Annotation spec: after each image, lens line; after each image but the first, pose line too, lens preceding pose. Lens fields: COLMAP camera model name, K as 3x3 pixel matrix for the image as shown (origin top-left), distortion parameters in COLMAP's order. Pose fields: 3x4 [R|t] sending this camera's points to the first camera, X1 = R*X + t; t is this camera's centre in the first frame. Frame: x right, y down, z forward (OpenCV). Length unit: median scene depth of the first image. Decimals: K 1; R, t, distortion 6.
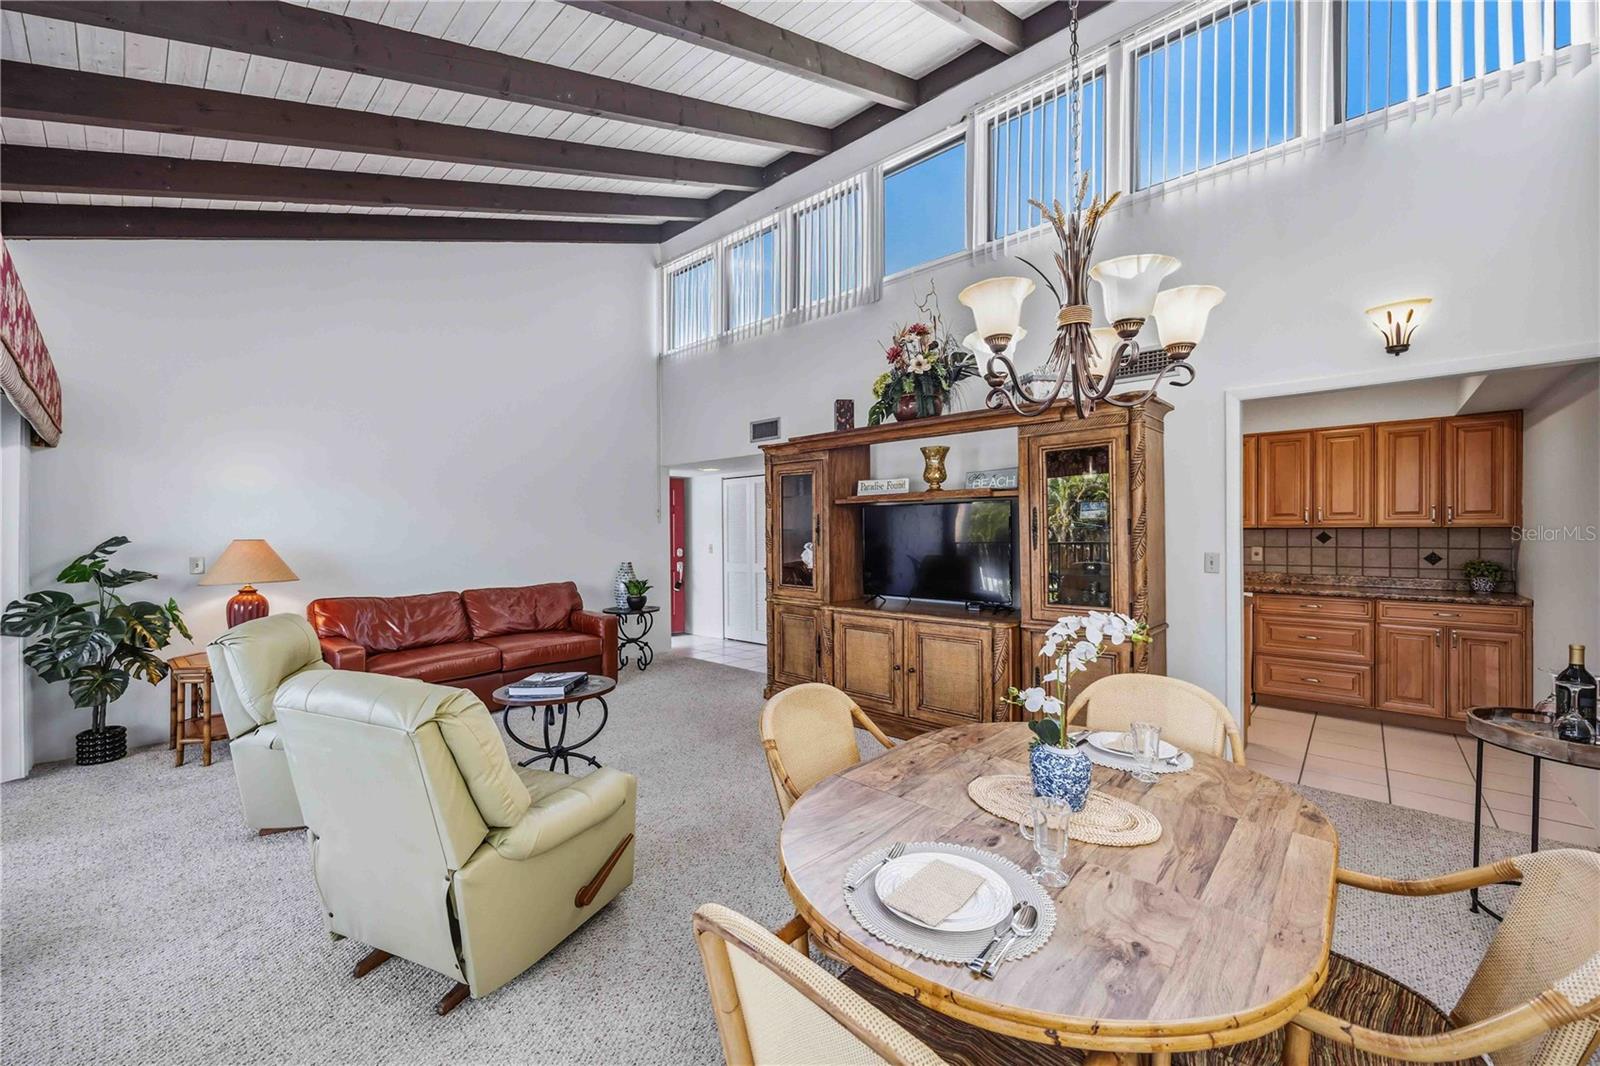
lens RADIAL K [[626.1, 0, 796.5], [0, 626.1, 535.8], [0, 0, 1]] dist [-0.002024, -0.000084]
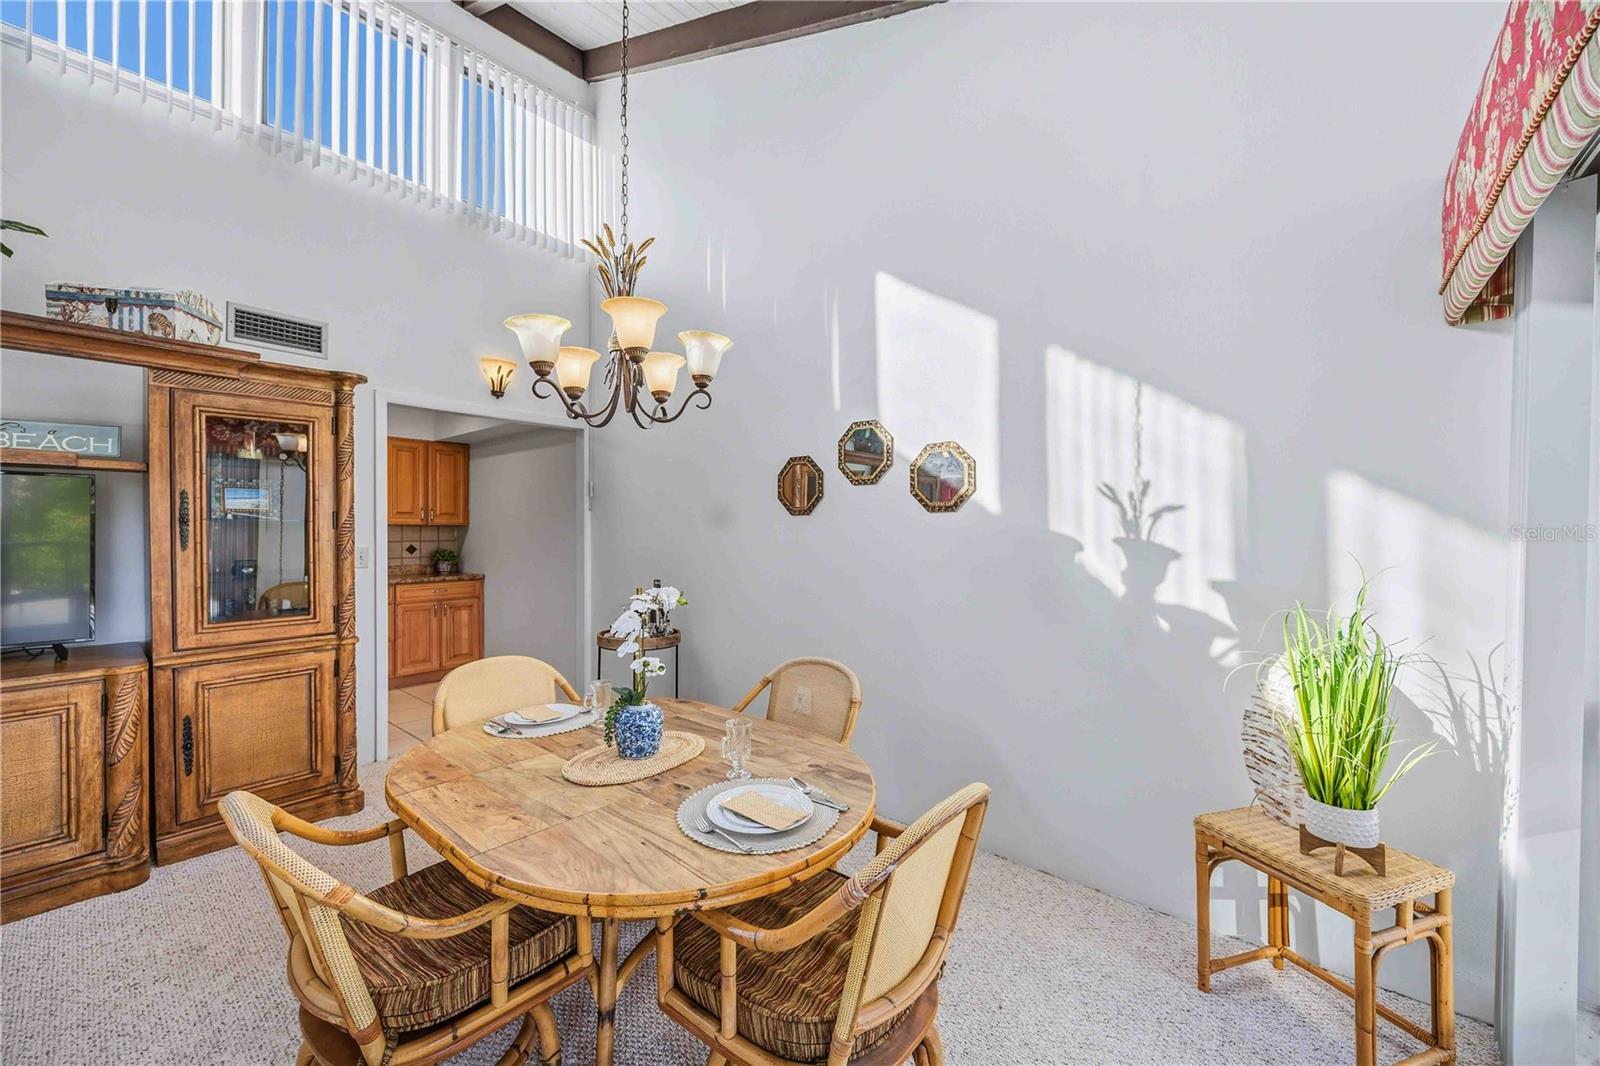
lens RADIAL K [[626.1, 0, 799.6], [0, 626.1, 526.5], [0, 0, 1]] dist [-0.002024, -0.000084]
pose [[-0.058162, 0.007987, 0.998275, -0.402112], [0.005143, 0.999957, -0.007700, 0.004581], [-0.998294, 0.004686, -0.058201, 0.389041]]
